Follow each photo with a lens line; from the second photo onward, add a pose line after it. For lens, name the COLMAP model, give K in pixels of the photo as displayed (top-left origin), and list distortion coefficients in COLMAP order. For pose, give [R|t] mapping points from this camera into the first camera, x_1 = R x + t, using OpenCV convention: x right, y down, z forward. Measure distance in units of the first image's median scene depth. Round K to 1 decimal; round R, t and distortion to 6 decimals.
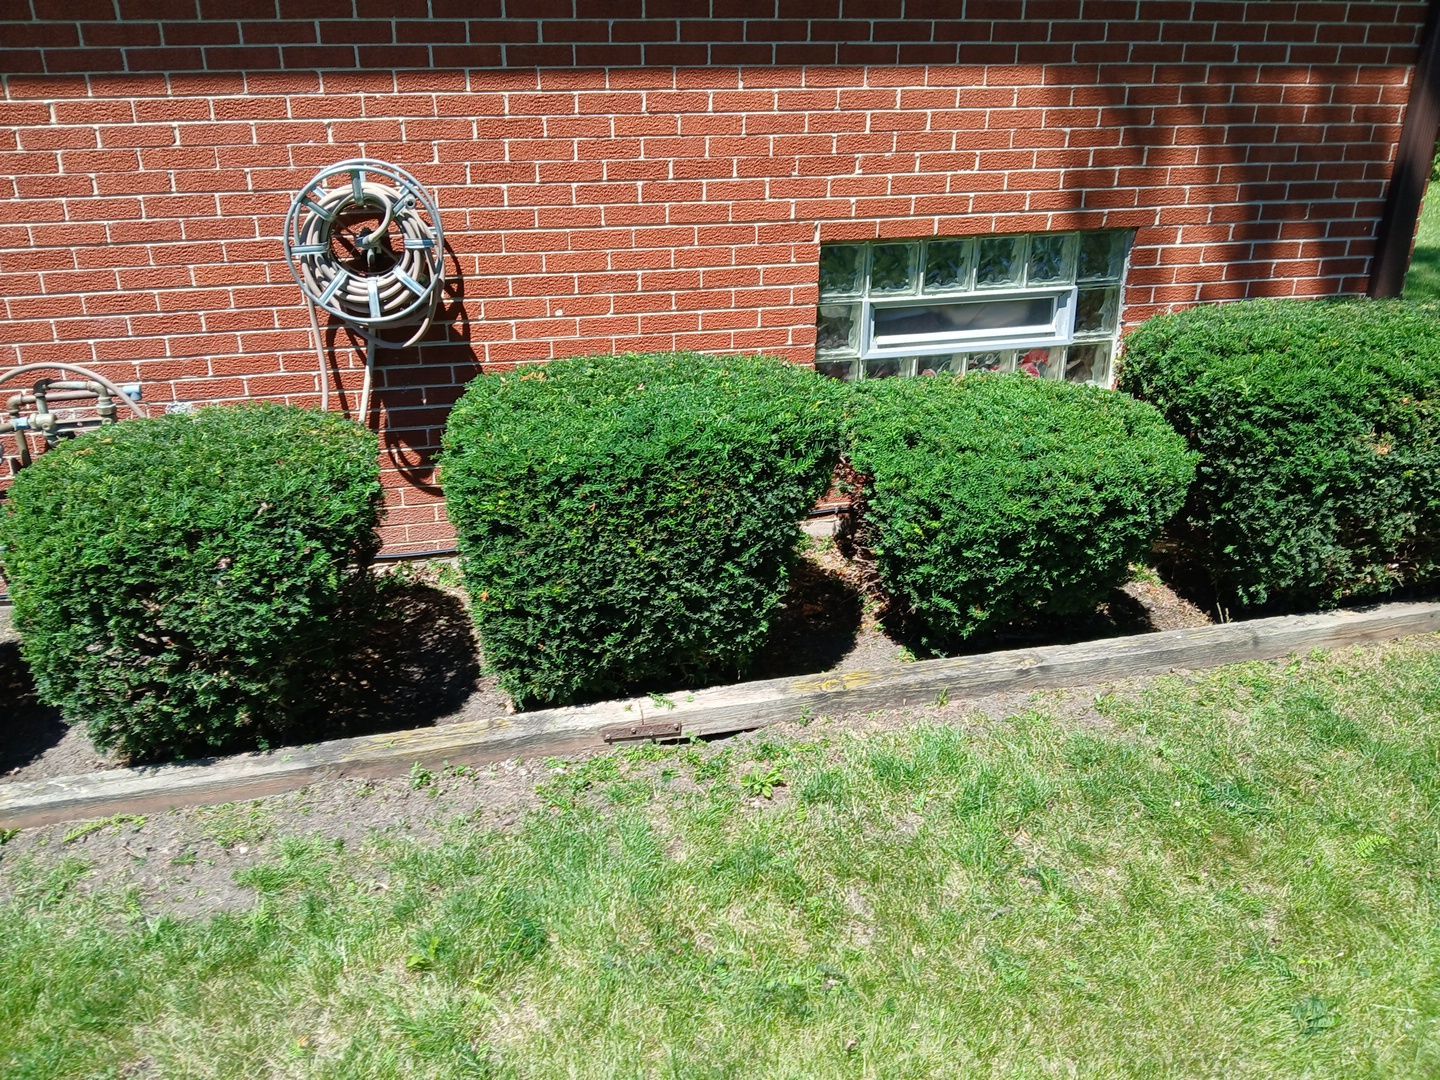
lens RADIAL K [[1112.1, 0, 690.6], [0, 1112.1, 545.0], [0, 0, 1]] dist [0.113369, -0.226848]
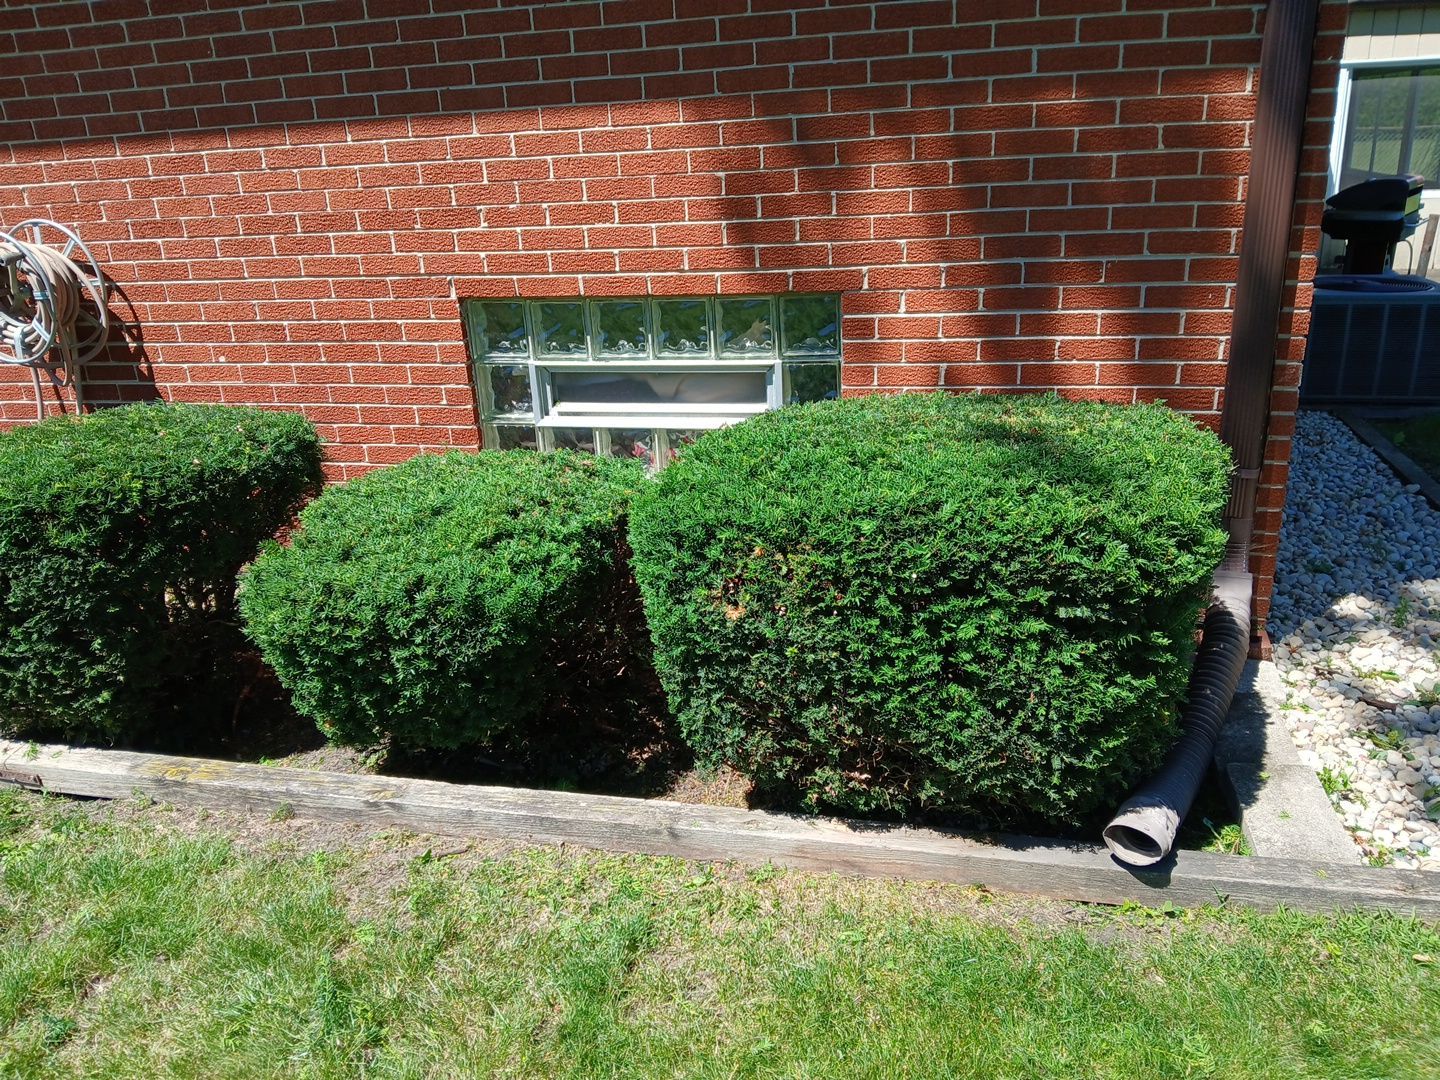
lens RADIAL K [[1117.4, 0, 709.2], [0, 1117.4, 535.9], [0, 0, 1]] dist [0.043980, -0.095678]
pose [[0.884815, 0.124387, -0.449033, 0.766877], [-0.132102, 0.991134, 0.014248, -0.120523], [0.446824, 0.046711, 0.893402, 0.284025]]
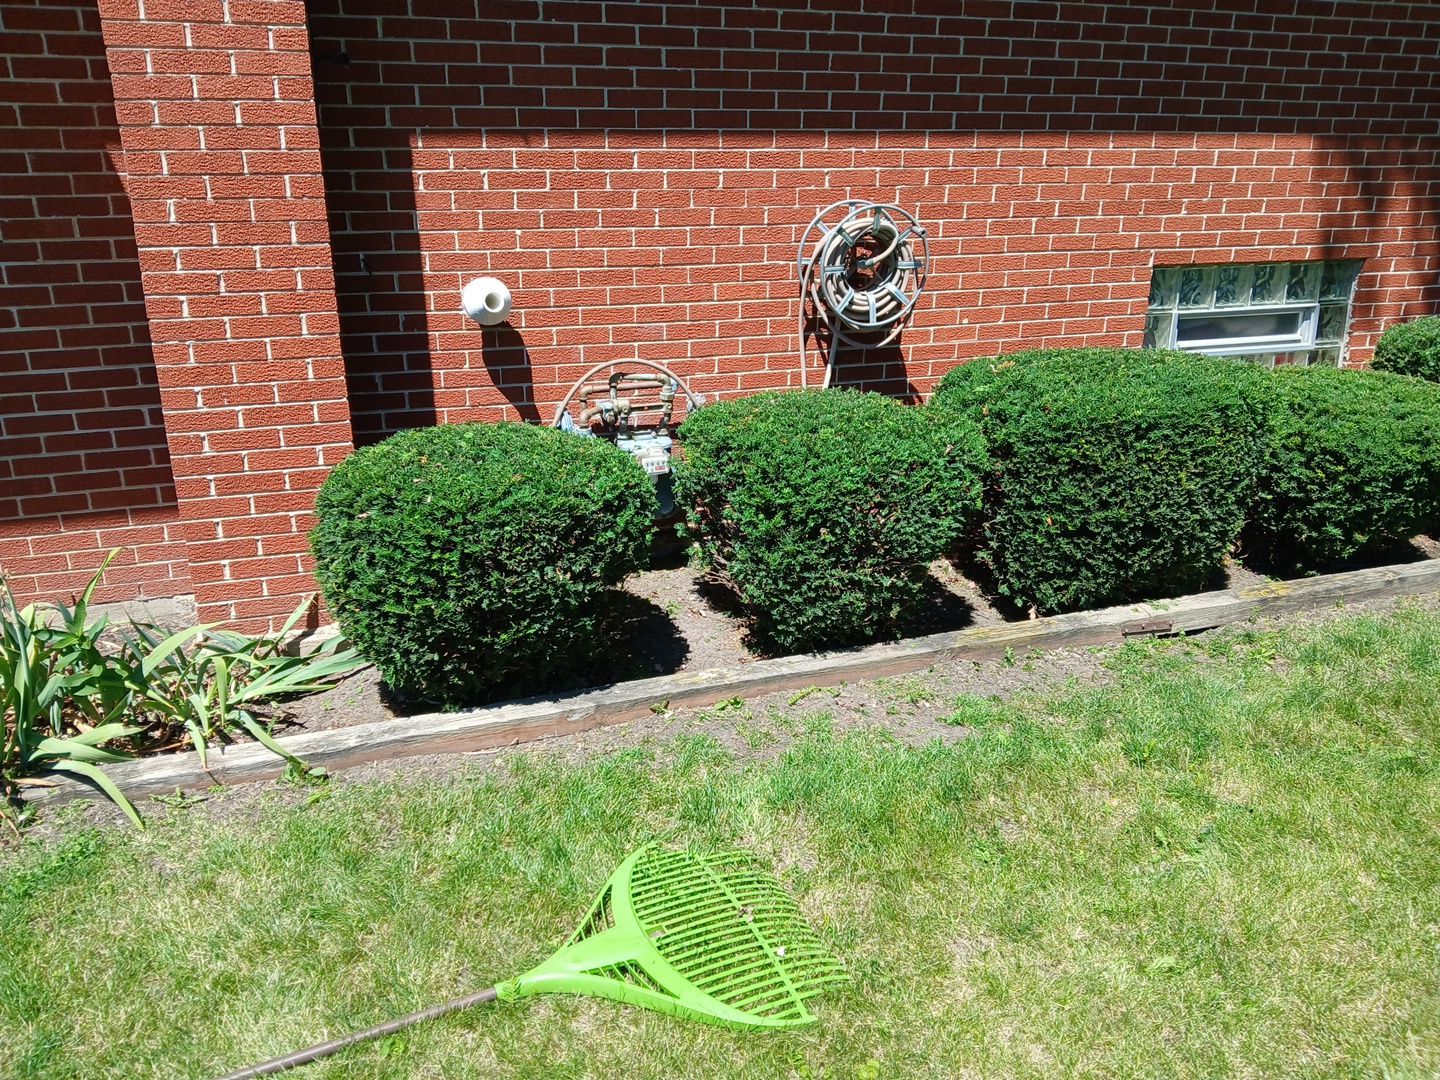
lens RADIAL K [[1117.4, 0, 709.2], [0, 1117.4, 535.9], [0, 0, 1]] dist [0.043980, -0.095678]
pose [[0.995646, -0.021249, 0.090760, -0.522661], [0.025933, 0.998375, -0.050747, 0.088479], [-0.089535, 0.052880, 0.994579, -0.206890]]
